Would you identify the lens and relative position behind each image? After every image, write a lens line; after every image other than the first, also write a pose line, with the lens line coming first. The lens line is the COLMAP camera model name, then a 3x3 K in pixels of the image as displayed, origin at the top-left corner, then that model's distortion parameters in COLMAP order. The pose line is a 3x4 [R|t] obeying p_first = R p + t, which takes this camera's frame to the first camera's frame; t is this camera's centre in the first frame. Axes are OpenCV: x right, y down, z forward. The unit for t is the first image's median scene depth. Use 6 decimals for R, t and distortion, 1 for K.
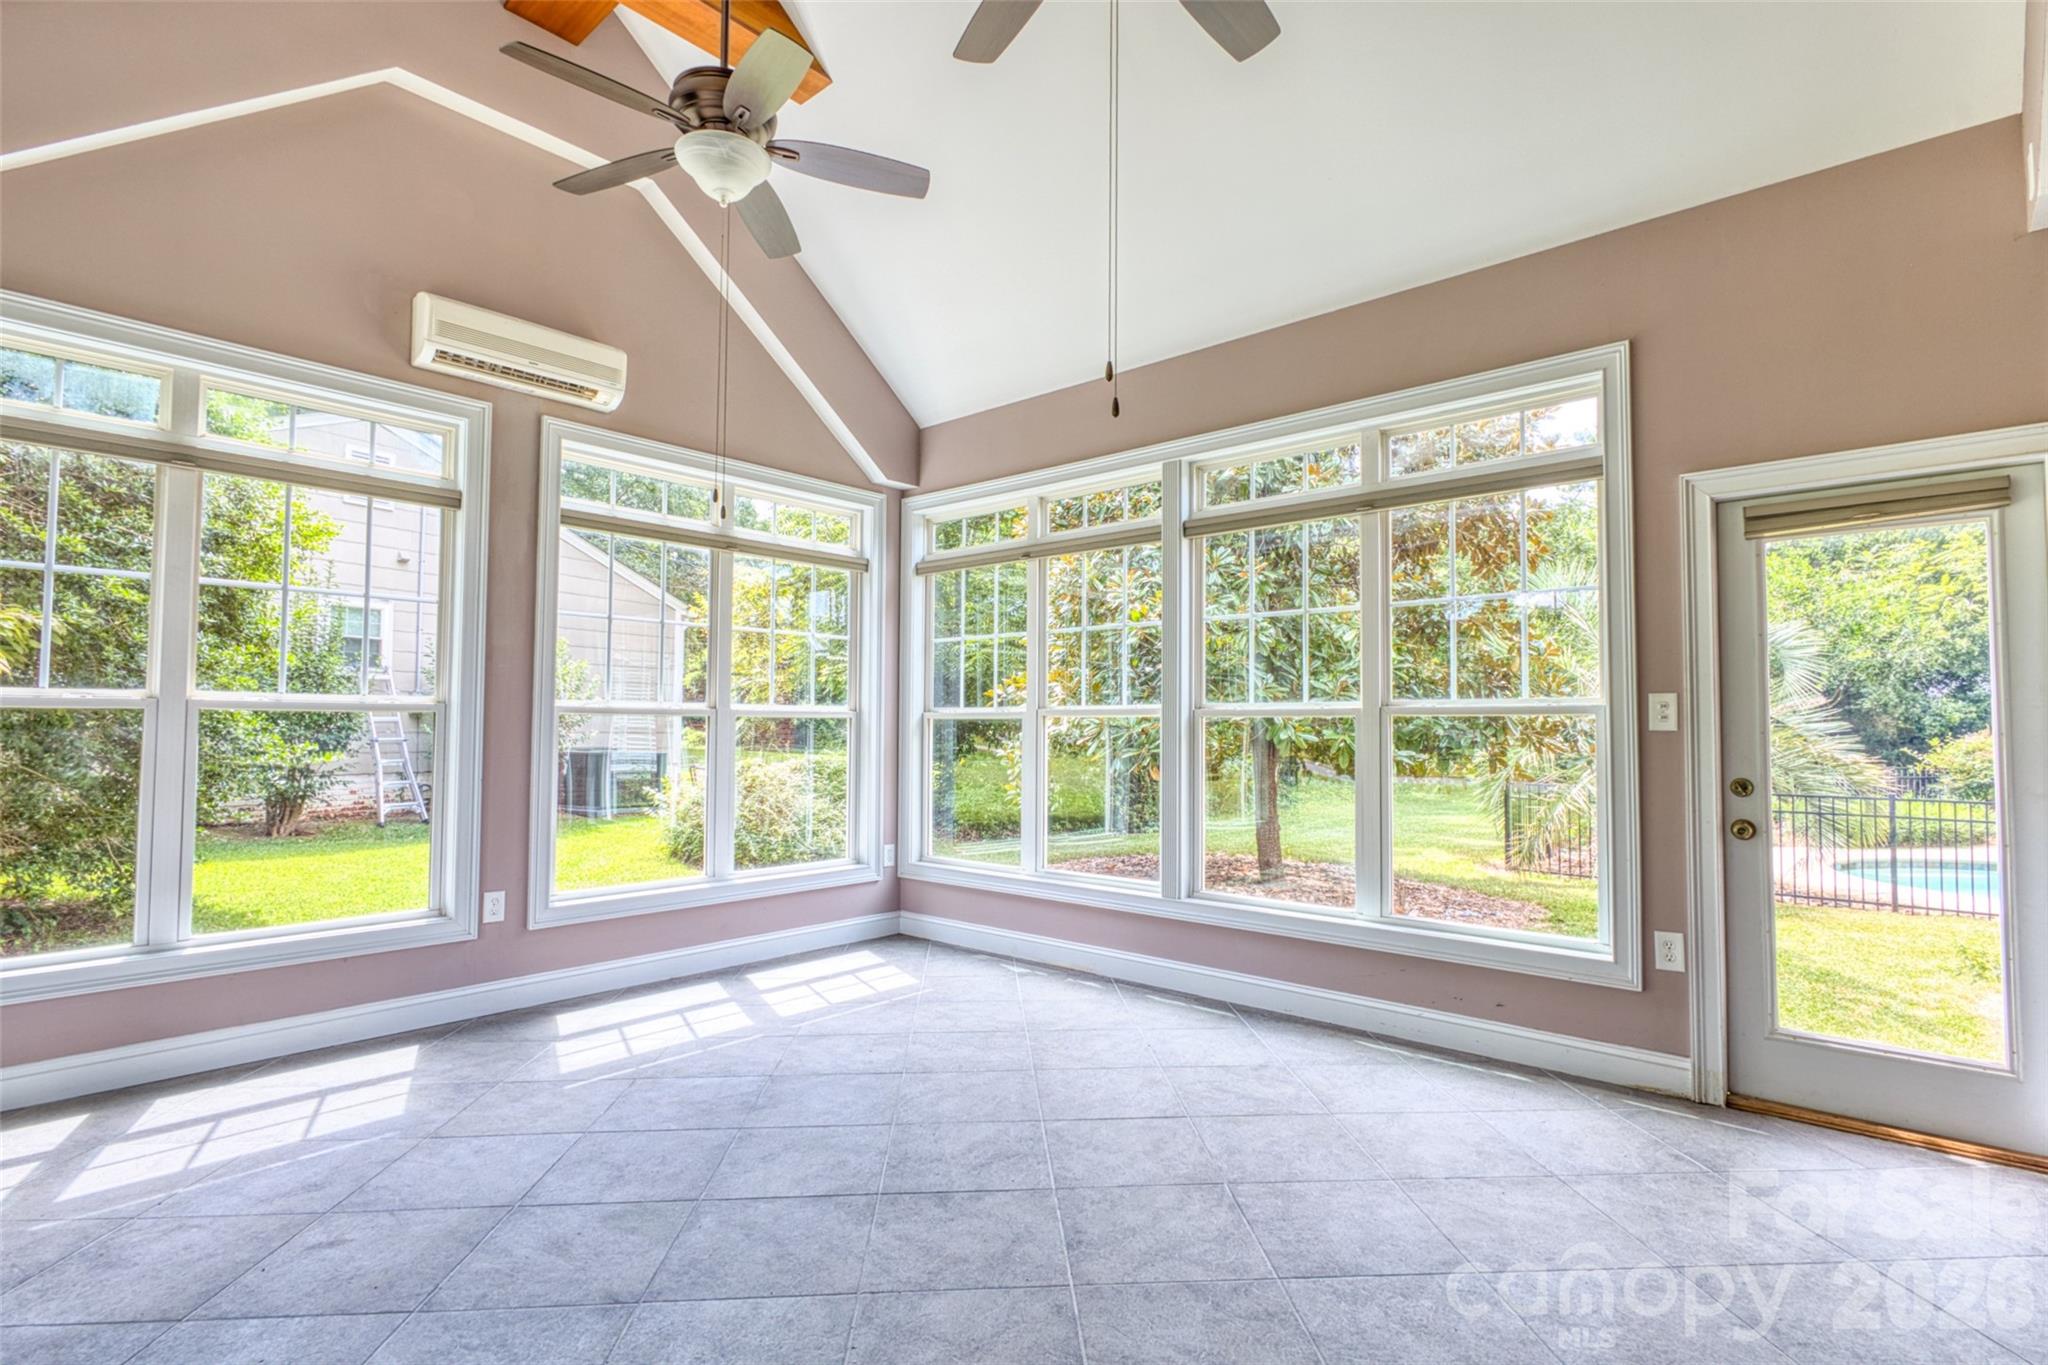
lens RADIAL K [[988.1, 0, 1037.3], [0, 988.1, 687.1], [0, 0, 1]] dist [-0.000488, -0.000127]
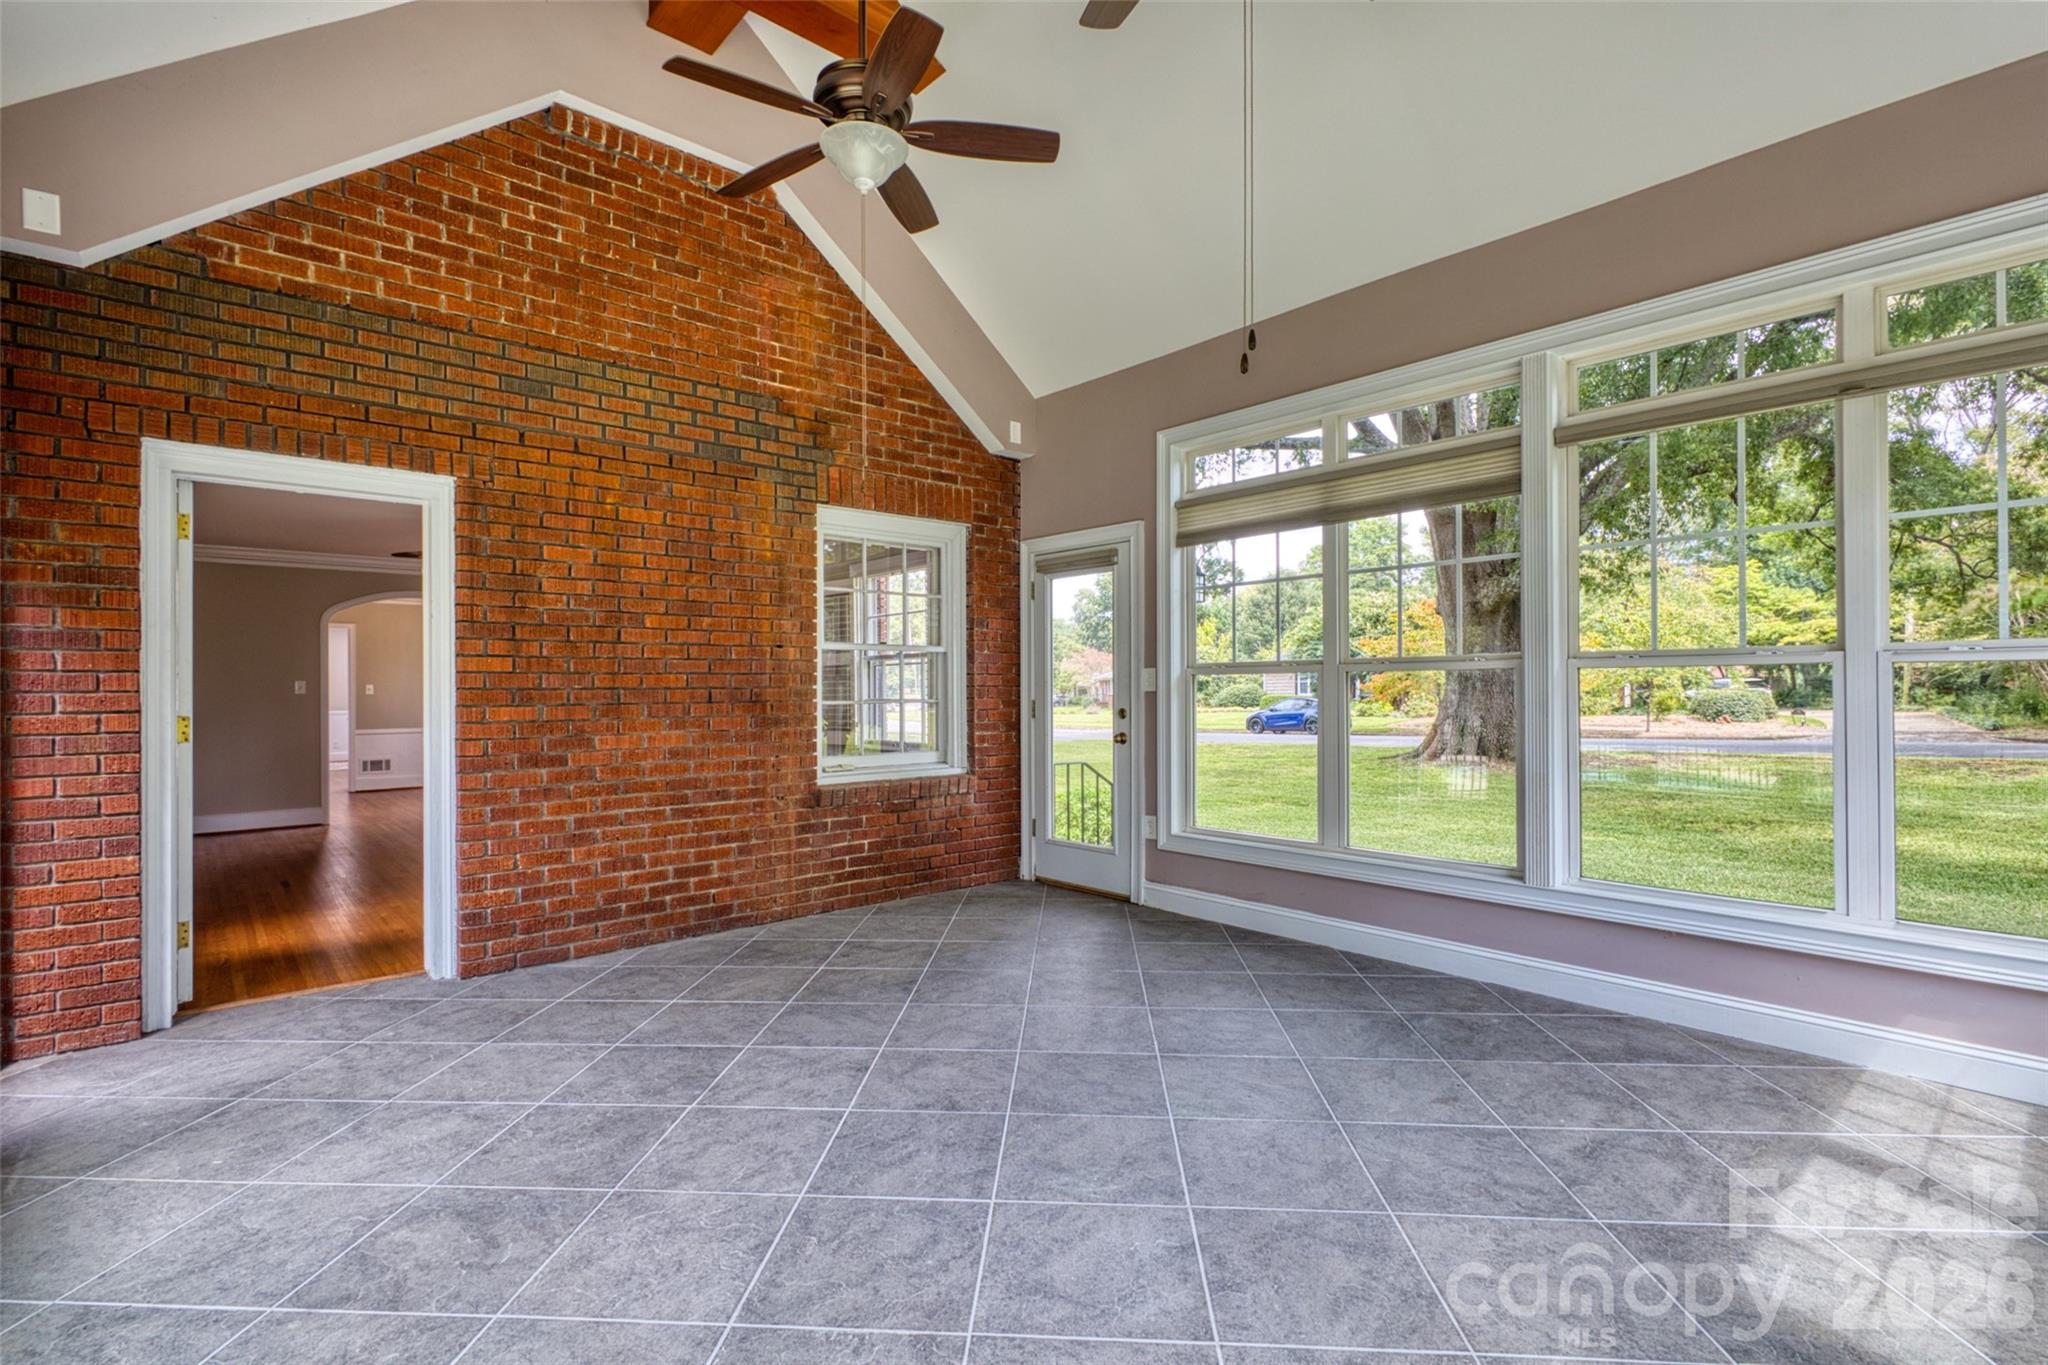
lens RADIAL K [[954.7, 0, 1018.3], [0, 954.7, 685.0], [0, 0, 1]] dist [0.002748, 0.000370]
pose [[-0.992018, 0.003960, 0.126031, -0.201348], [-0.001749, 0.998979, -0.045149, 0.057202], [-0.126081, -0.045009, -0.990998, 1.334676]]
